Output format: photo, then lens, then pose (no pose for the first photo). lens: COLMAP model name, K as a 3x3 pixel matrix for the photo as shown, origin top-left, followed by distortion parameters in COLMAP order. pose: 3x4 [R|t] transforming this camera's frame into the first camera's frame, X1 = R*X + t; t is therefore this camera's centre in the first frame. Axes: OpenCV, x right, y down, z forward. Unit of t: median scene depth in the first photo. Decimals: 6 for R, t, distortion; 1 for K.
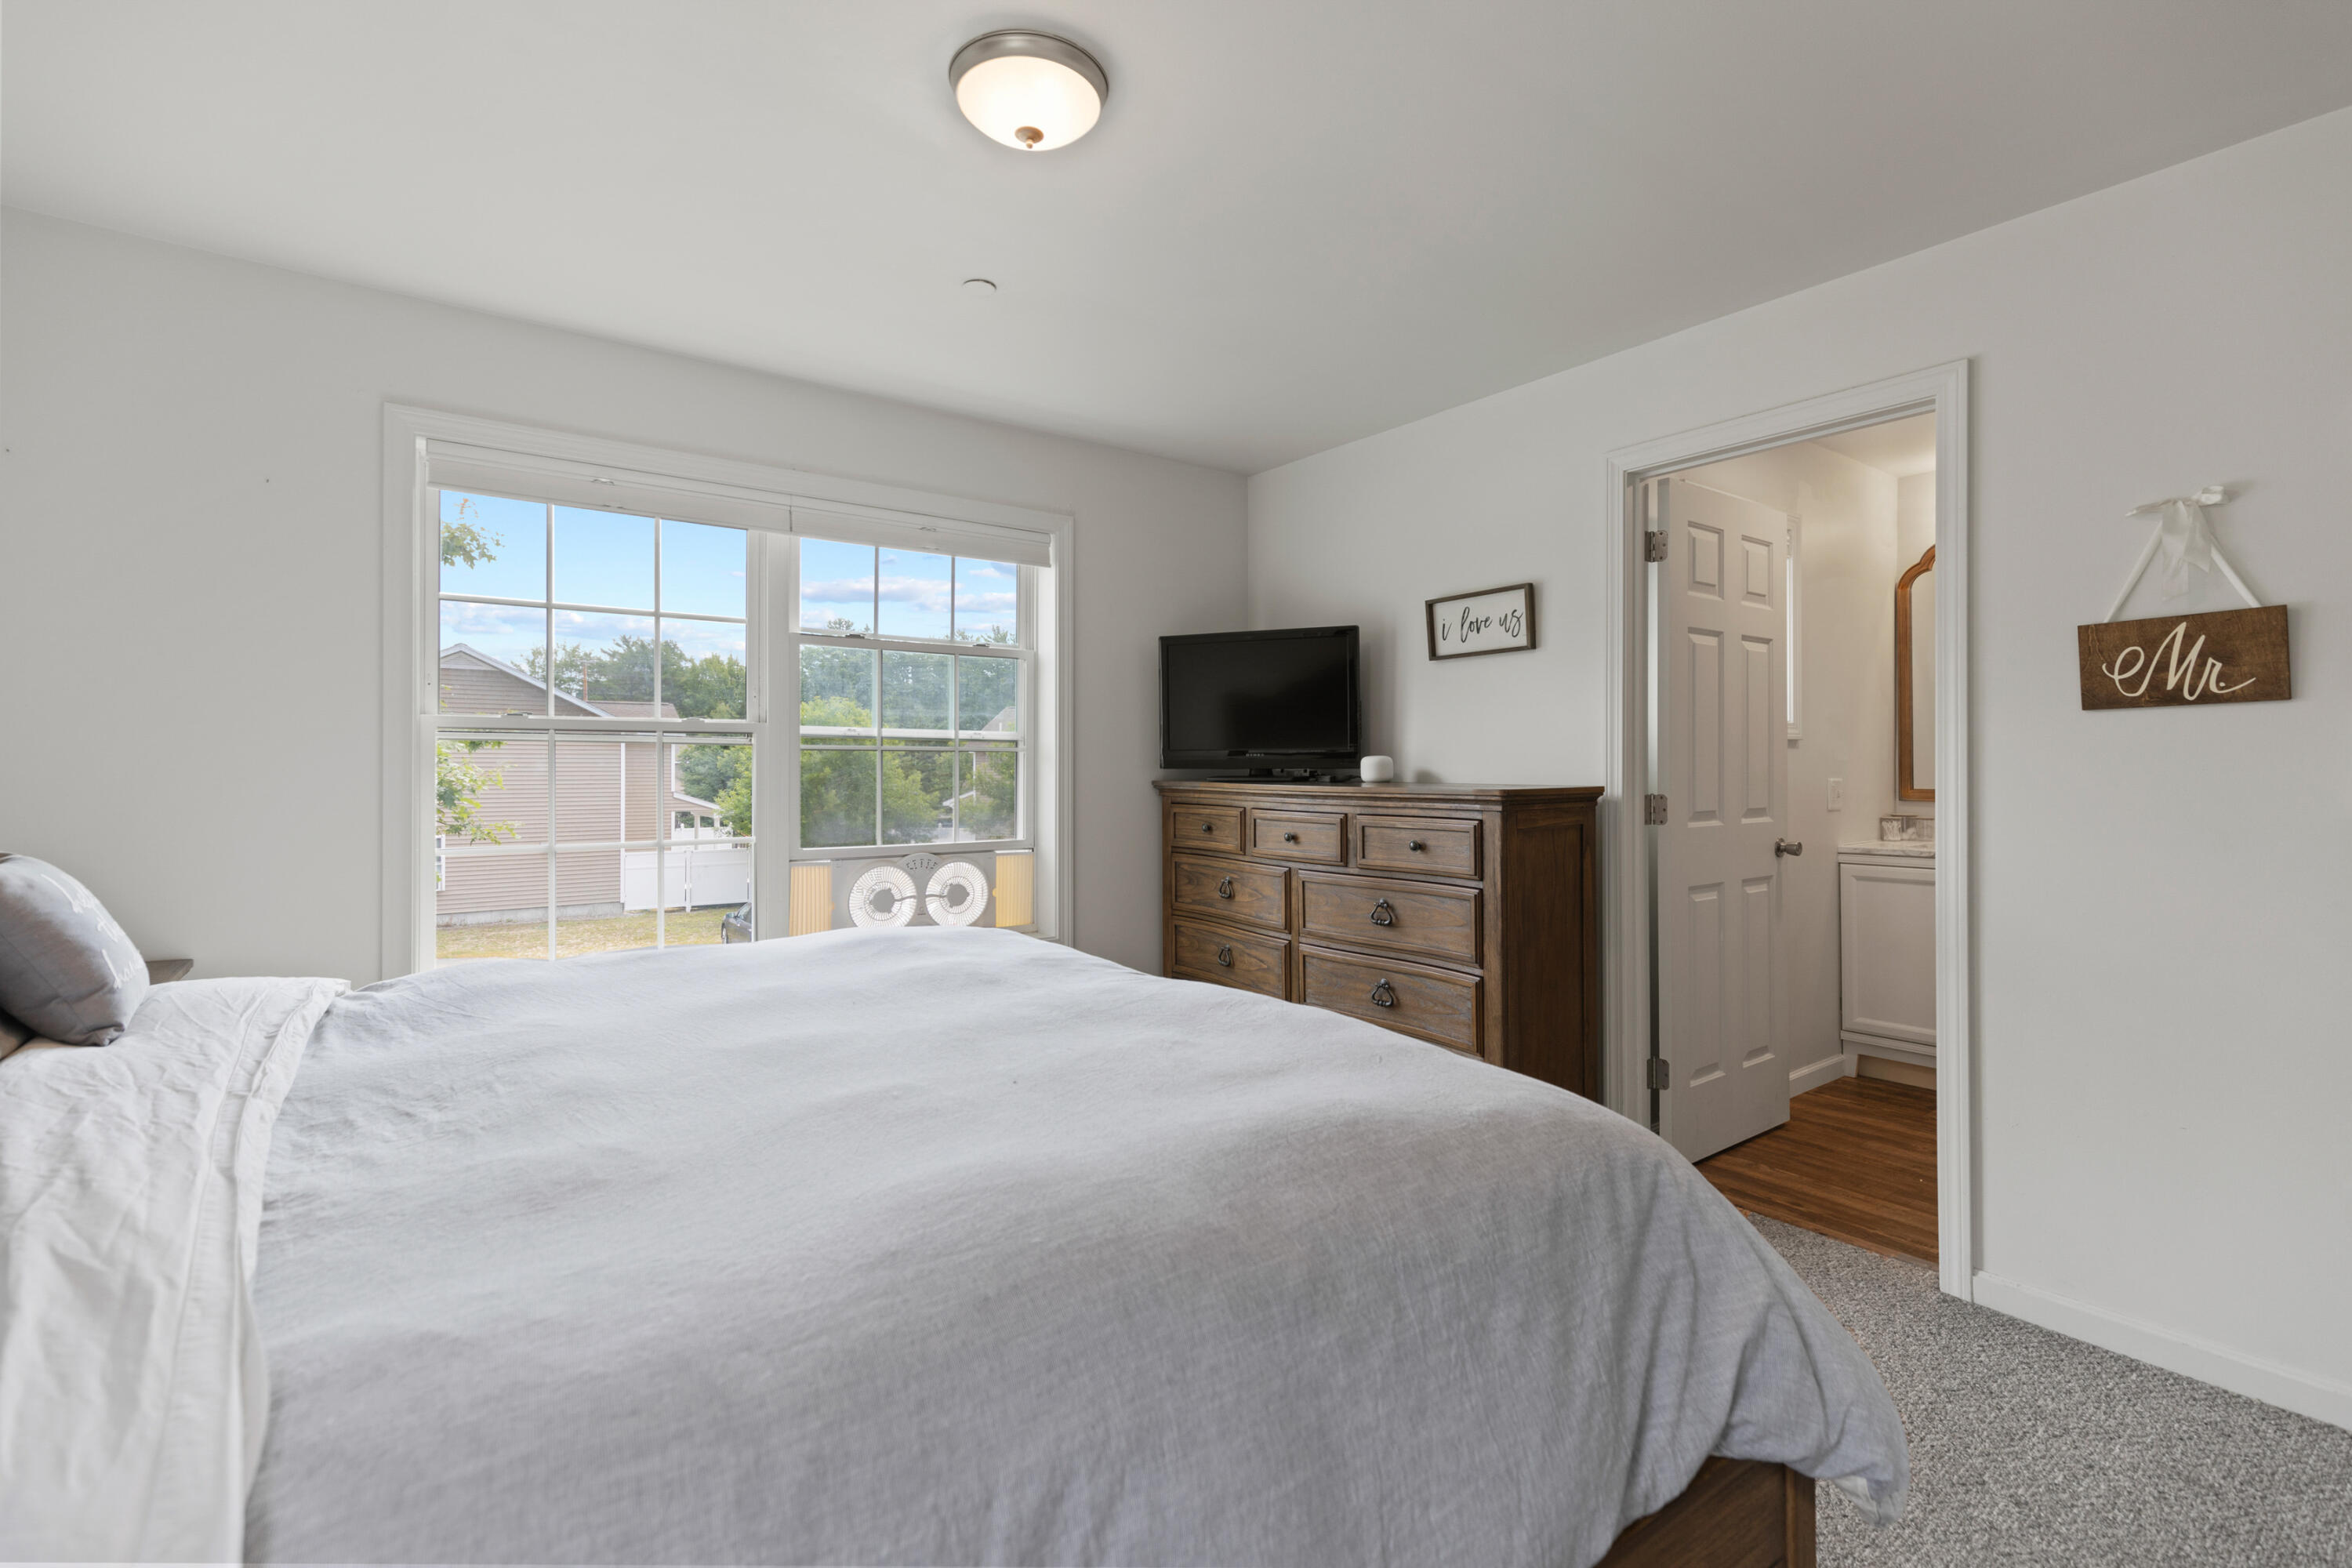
lens RADIAL K [[1052.5, 0, 1202.3], [0, 1052.5, 771.8], [0, 0, 1]] dist [0.000566, -0.000039]
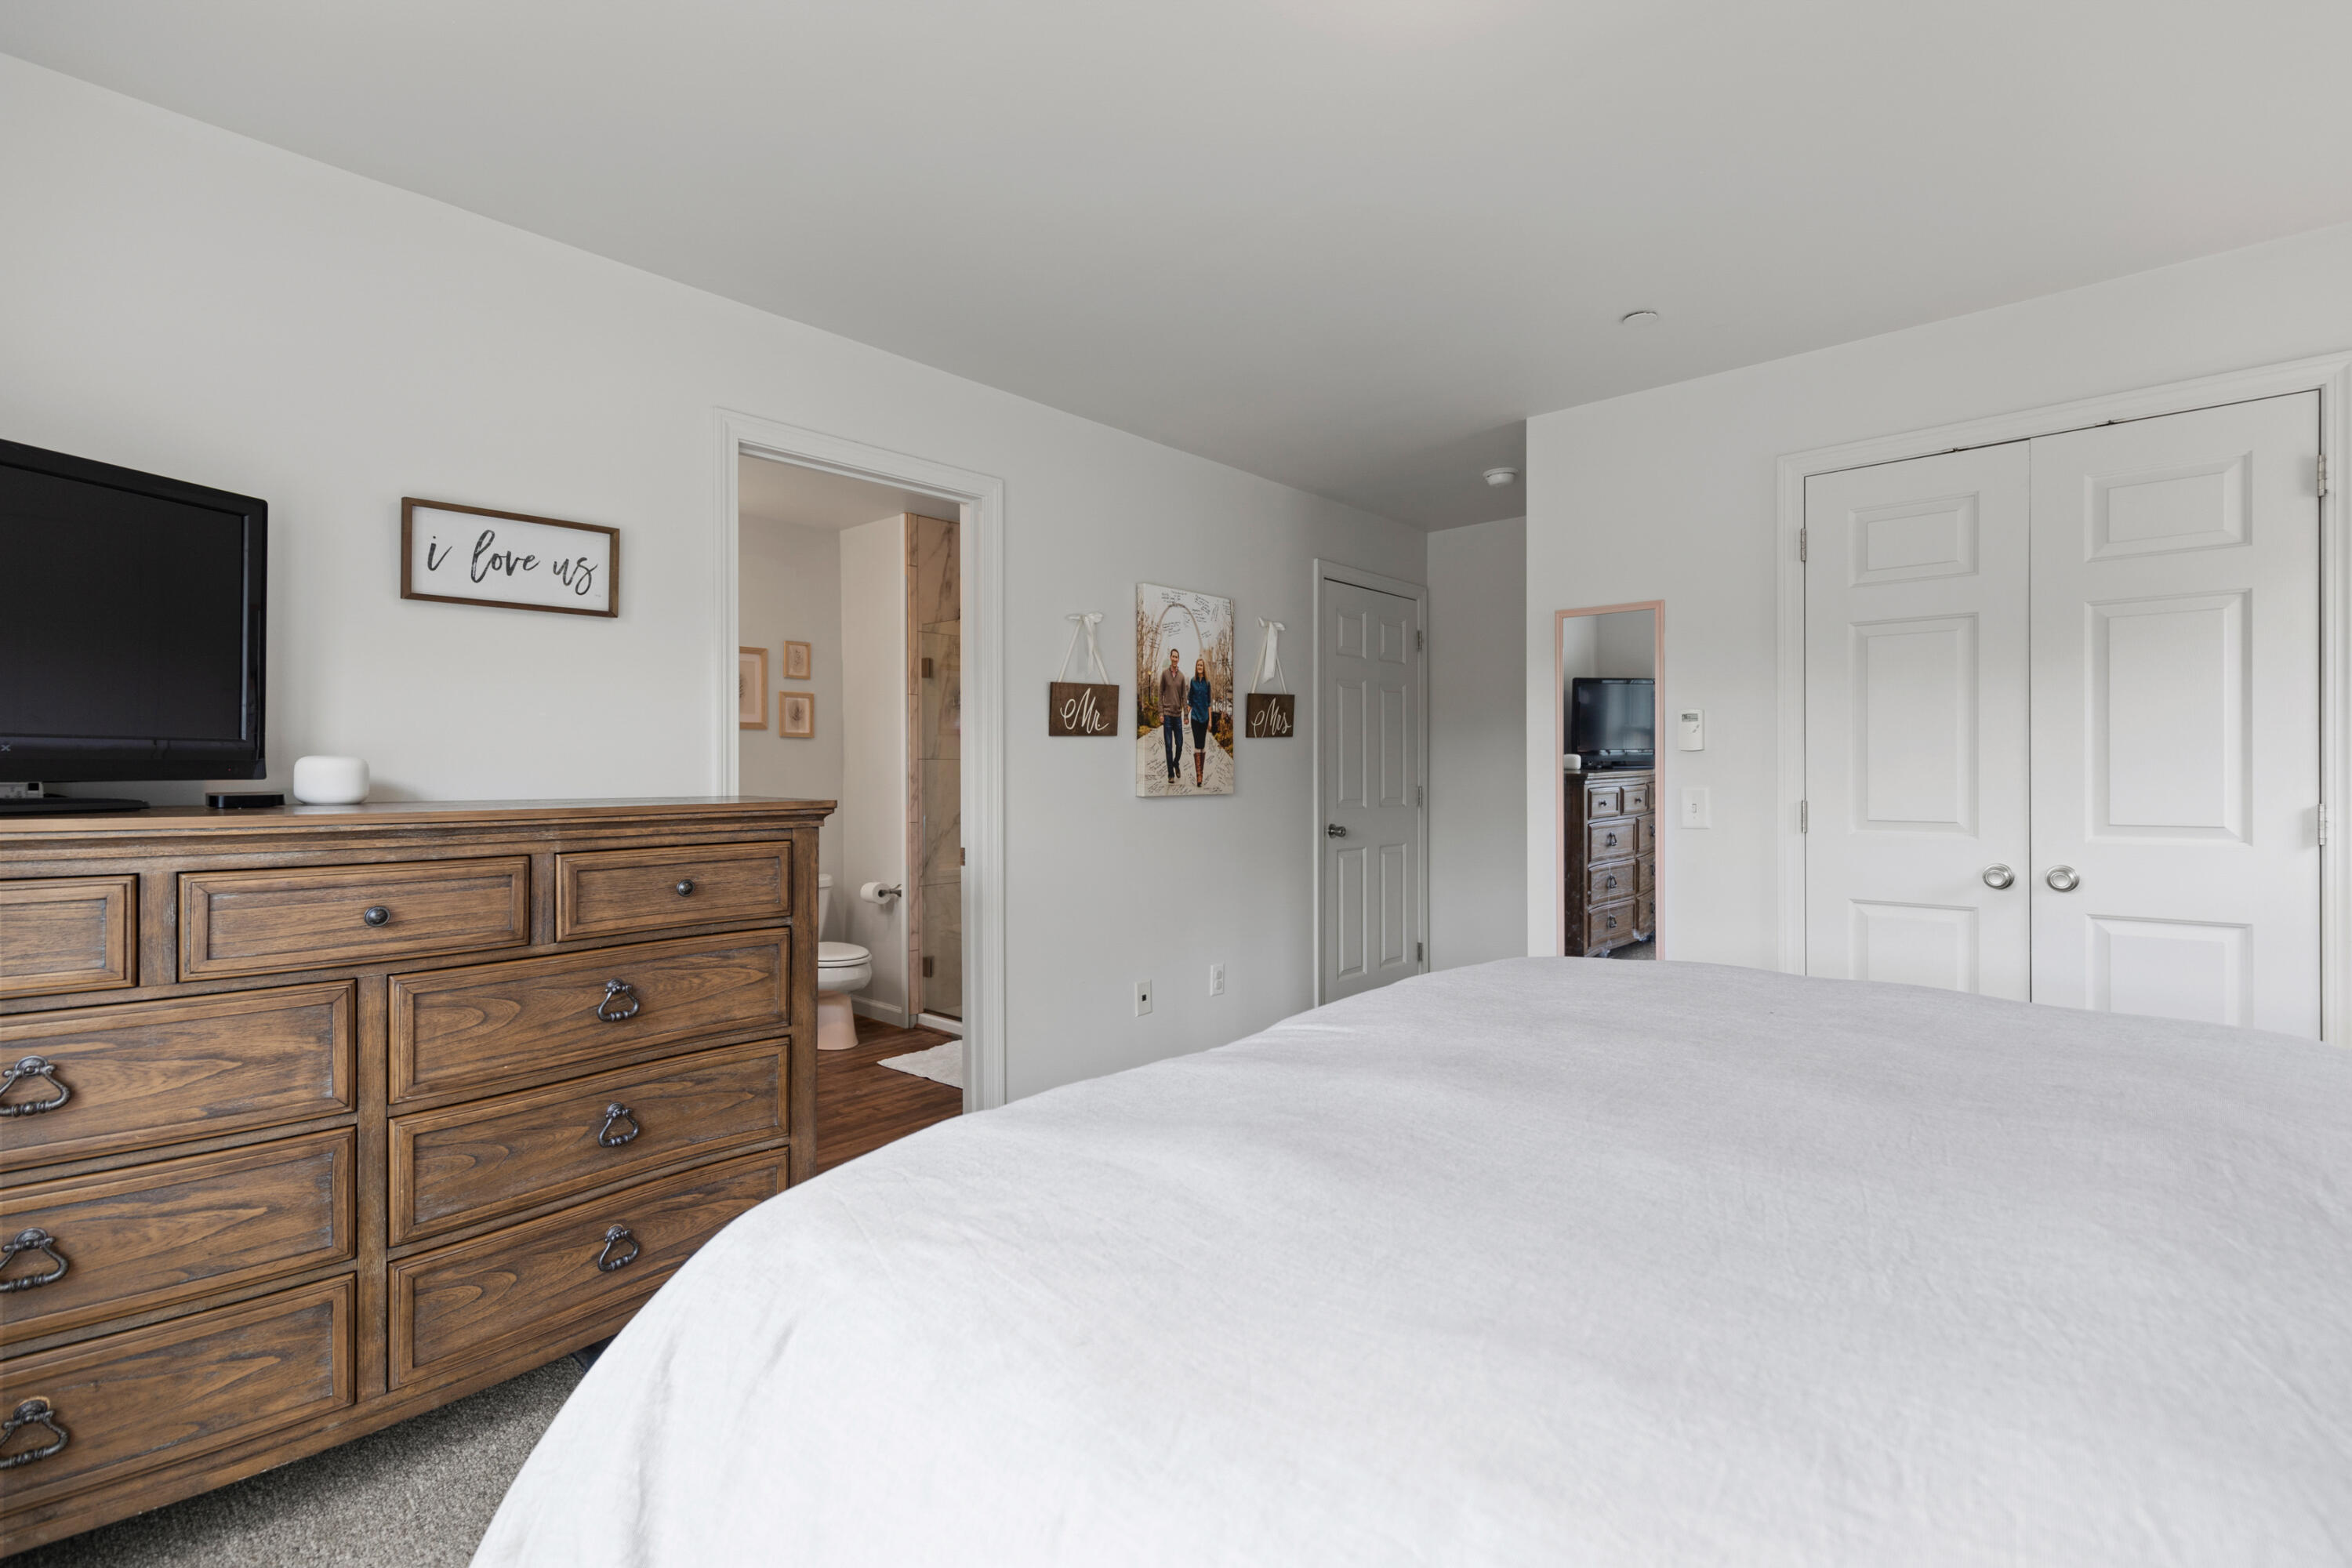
lens RADIAL K [[1052.5, 0, 1202.3], [0, 1052.5, 771.8], [0, 0, 1]] dist [0.000566, -0.000039]
pose [[-0.184758, -0.000237, 0.982784, -0.506731], [0.008686, 0.999961, 0.001874, -0.004766], [-0.982746, 0.008883, -0.184749, 0.740629]]
